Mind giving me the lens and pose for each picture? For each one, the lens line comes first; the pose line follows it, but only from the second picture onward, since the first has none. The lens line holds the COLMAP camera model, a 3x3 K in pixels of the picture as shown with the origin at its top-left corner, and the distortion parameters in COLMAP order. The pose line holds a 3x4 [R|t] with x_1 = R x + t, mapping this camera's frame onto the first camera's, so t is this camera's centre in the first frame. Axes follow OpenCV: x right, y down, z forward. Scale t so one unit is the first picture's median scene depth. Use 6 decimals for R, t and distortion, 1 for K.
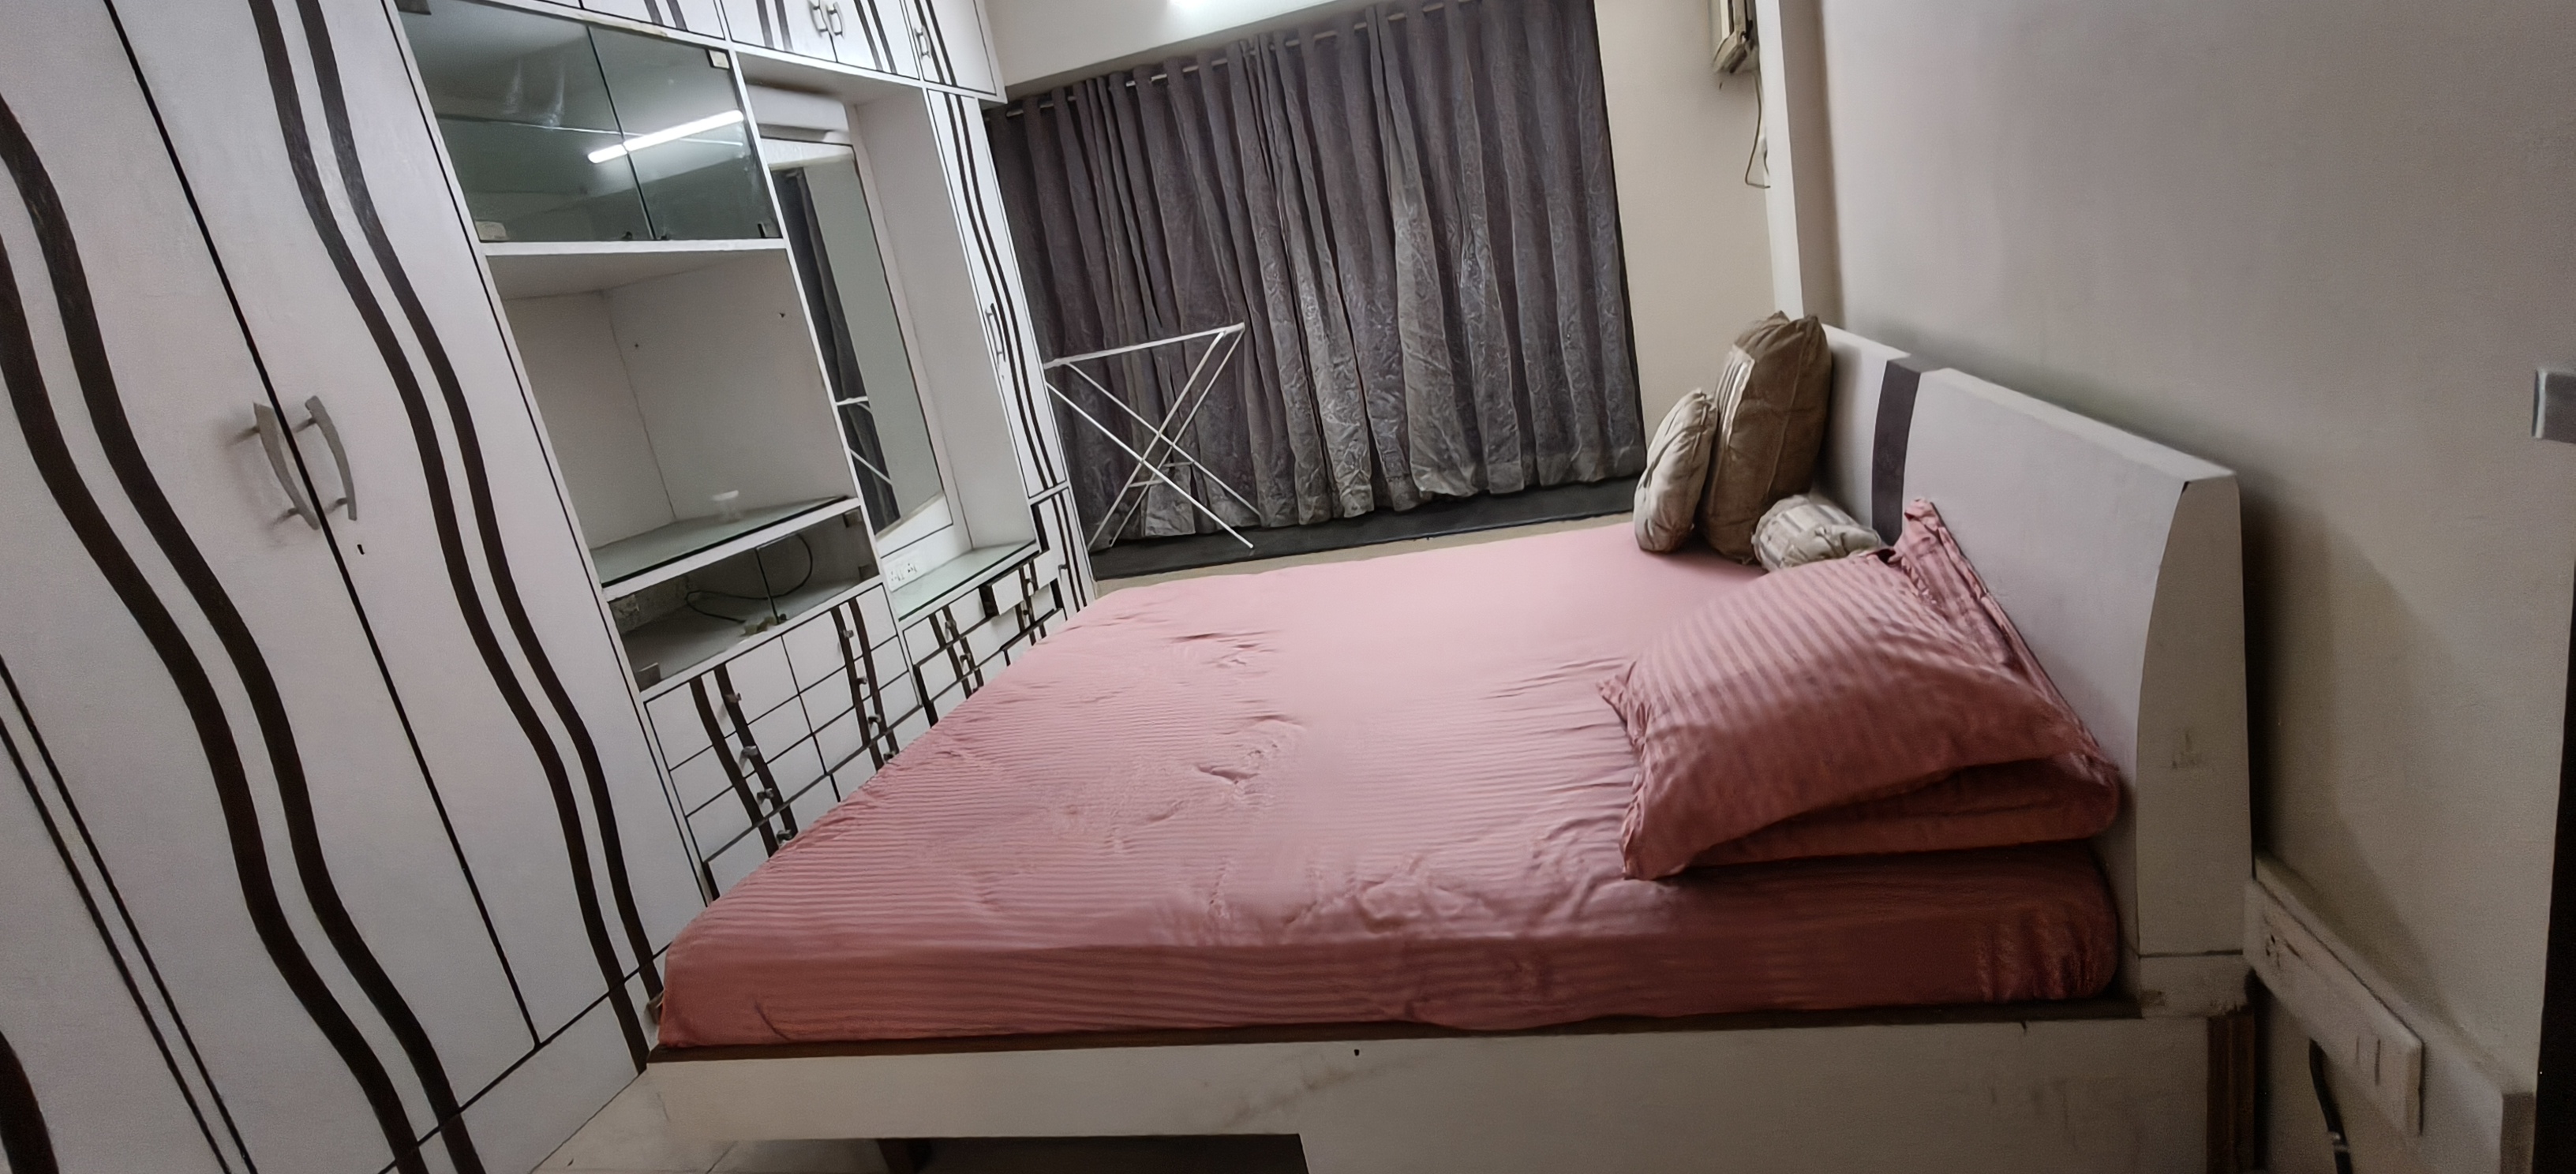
lens RADIAL K [[1157.7, 0, 1283.5], [0, 1157.7, 598.7], [0, 0, 1]] dist [-0.003628, 0.004261]
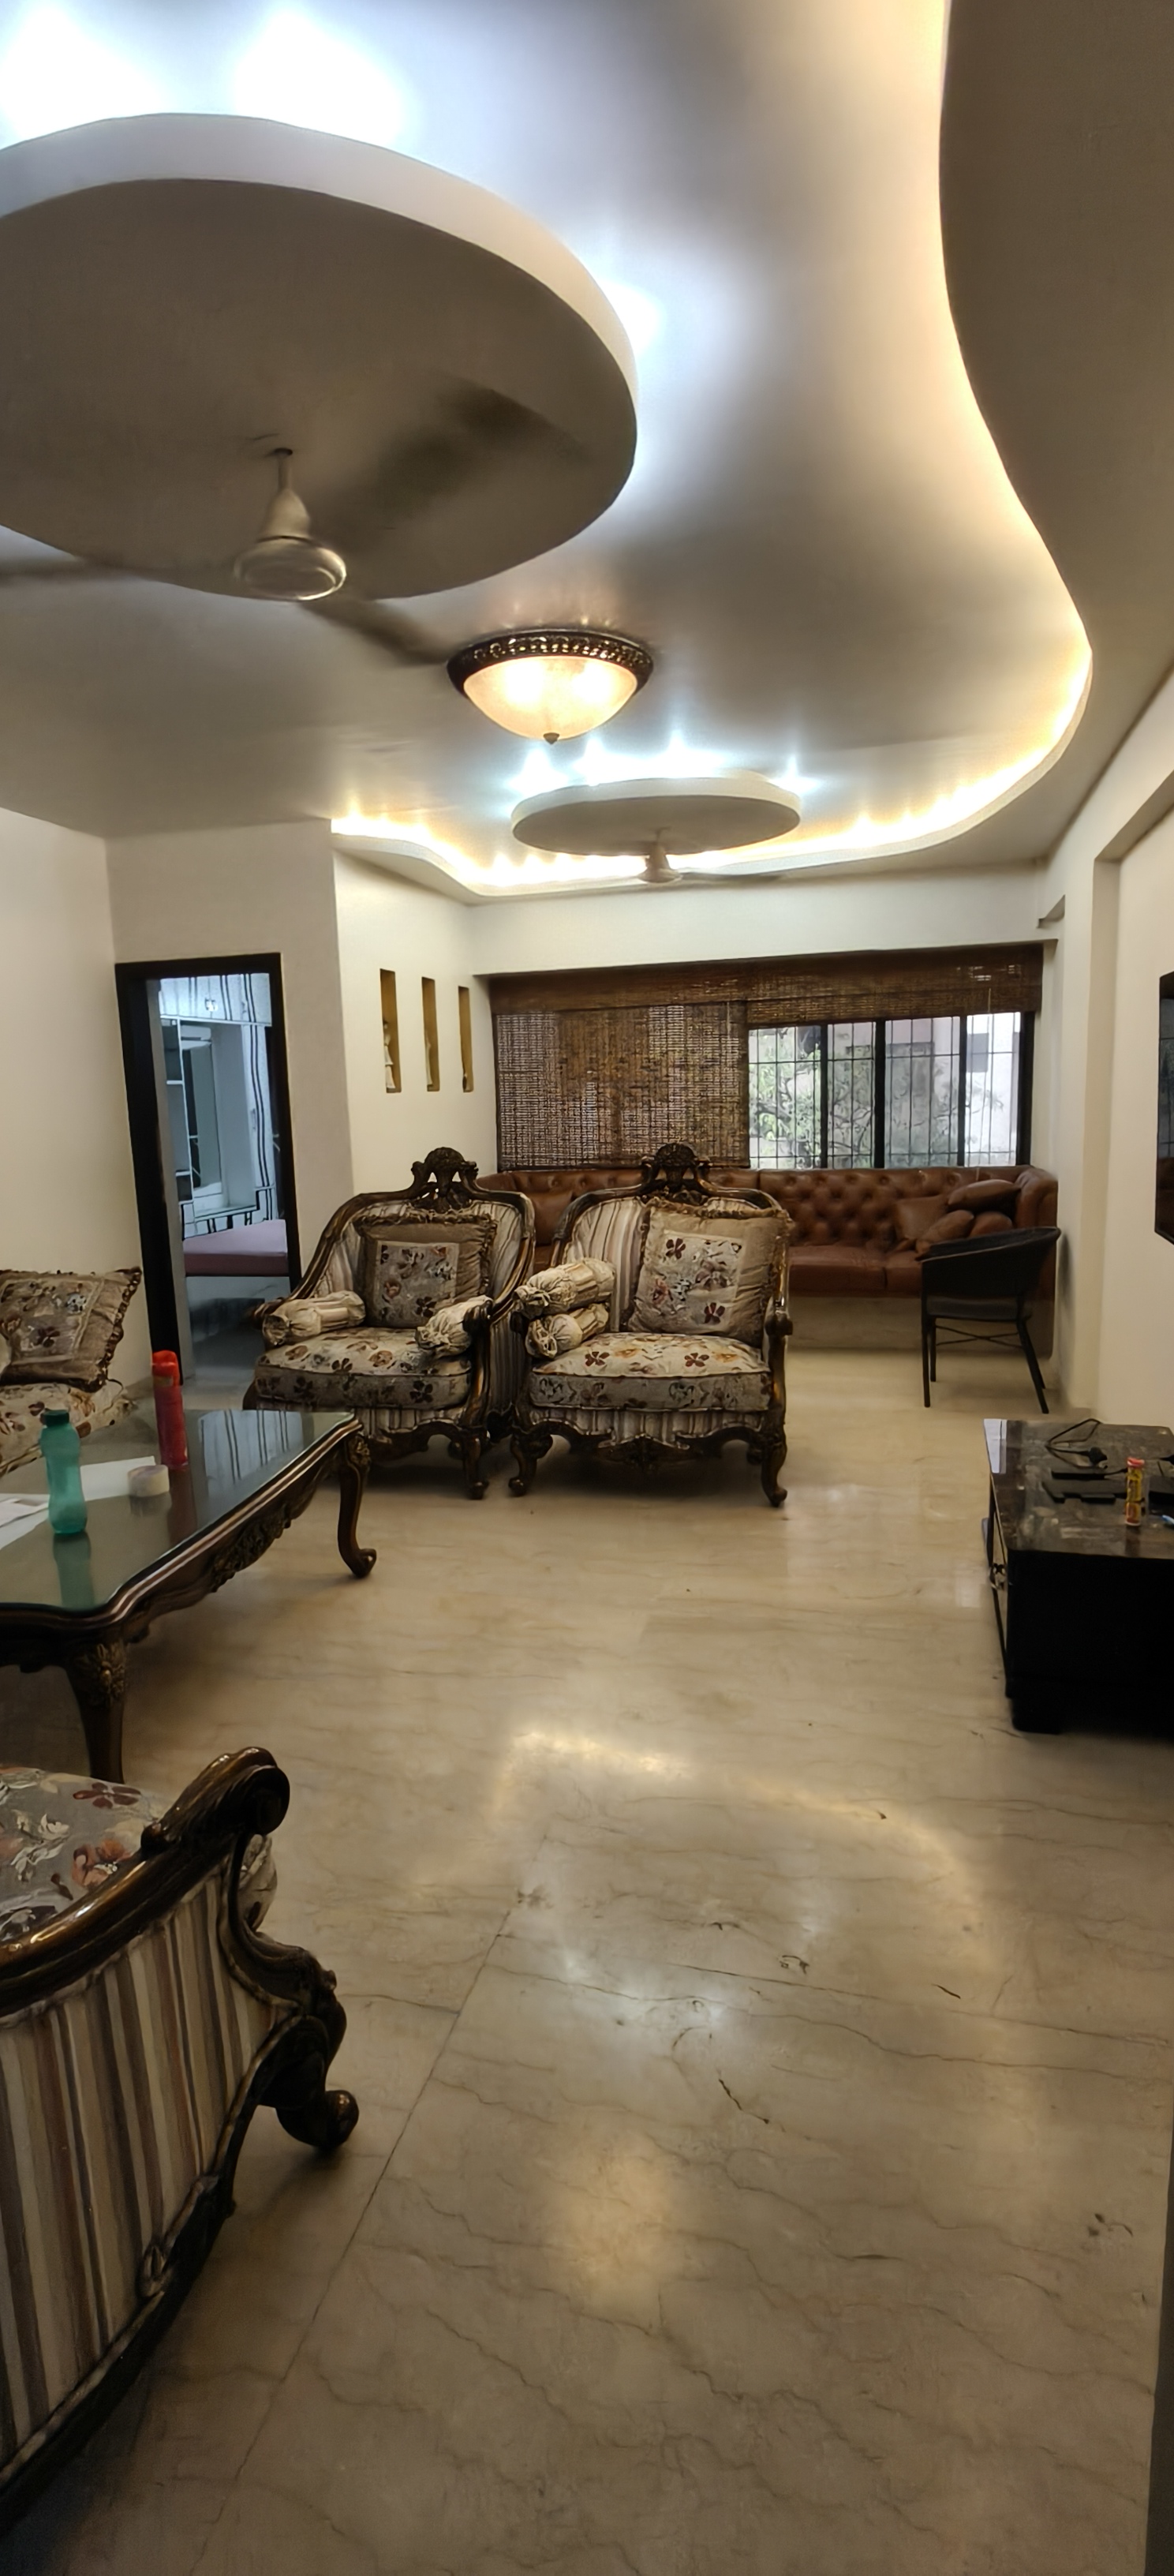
lens RADIAL K [[1157.7, 0, 583.7], [0, 1157.7, 1307.8], [0, 0, 1]] dist [-0.003628, 0.004261]
pose [[0.986859, 0.160751, 0.016393, 0.580209], [-0.159049, 0.984265, -0.076984, 0.298859], [-0.028511, 0.073365, 0.996898, -1.797150]]
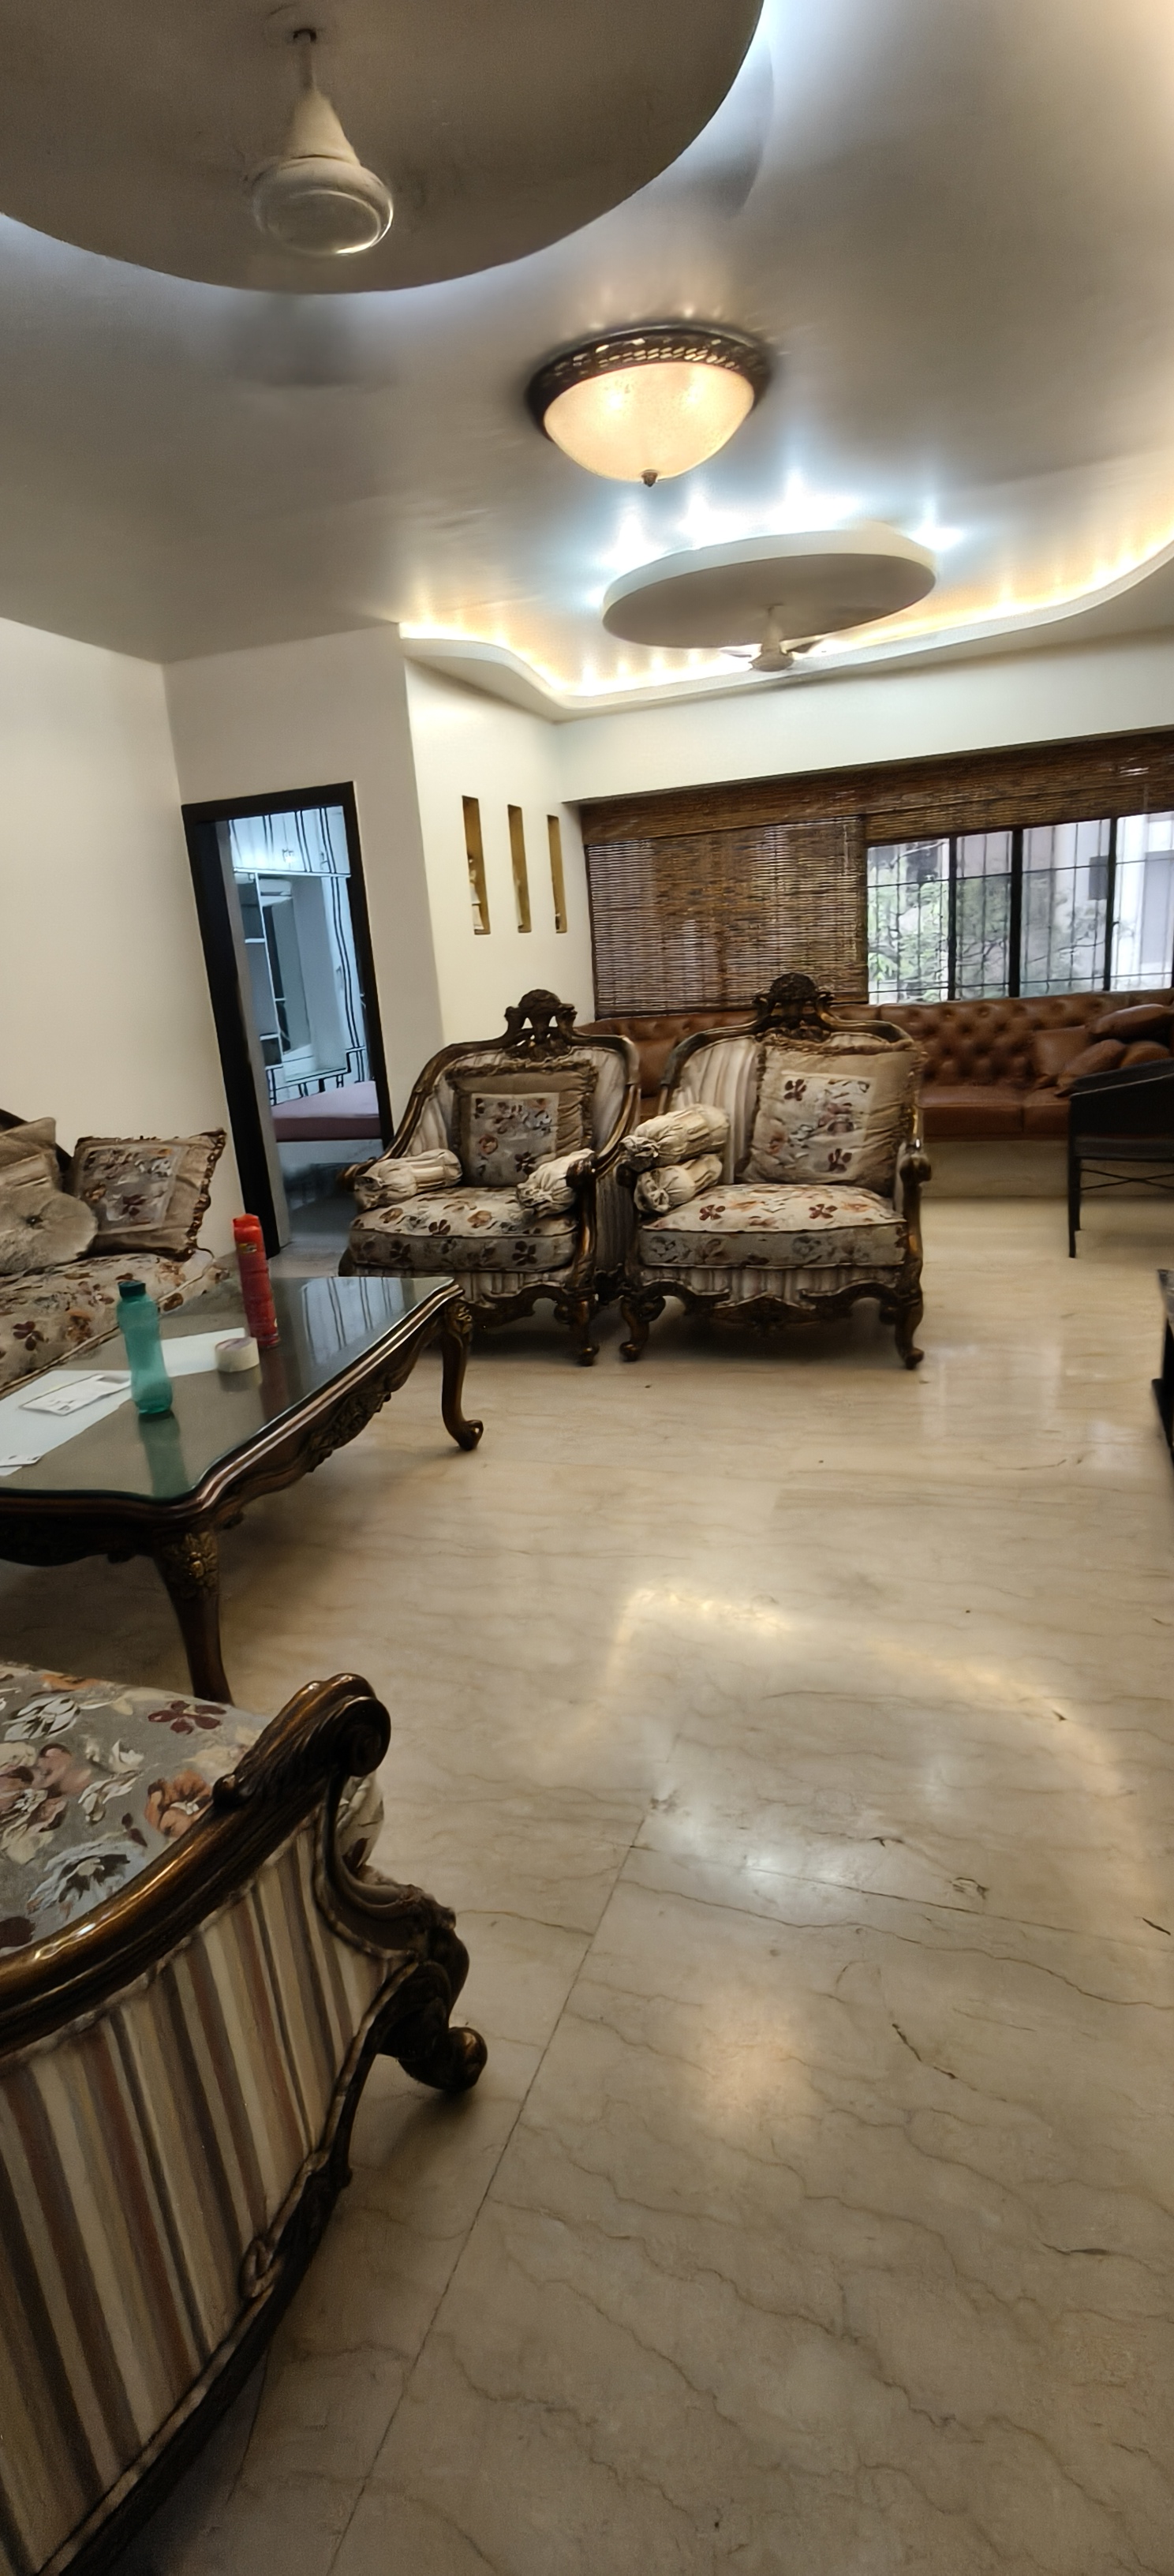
lens RADIAL K [[1157.7, 0, 587.2], [0, 1157.7, 1300.6], [0, 0, 1]] dist [-0.003628, 0.004261]
pose [[0.989280, 0.137805, -0.048320, 0.566650], [-0.135613, 0.989692, 0.046039, 0.305071], [0.054166, -0.038993, 0.997770, -1.691302]]
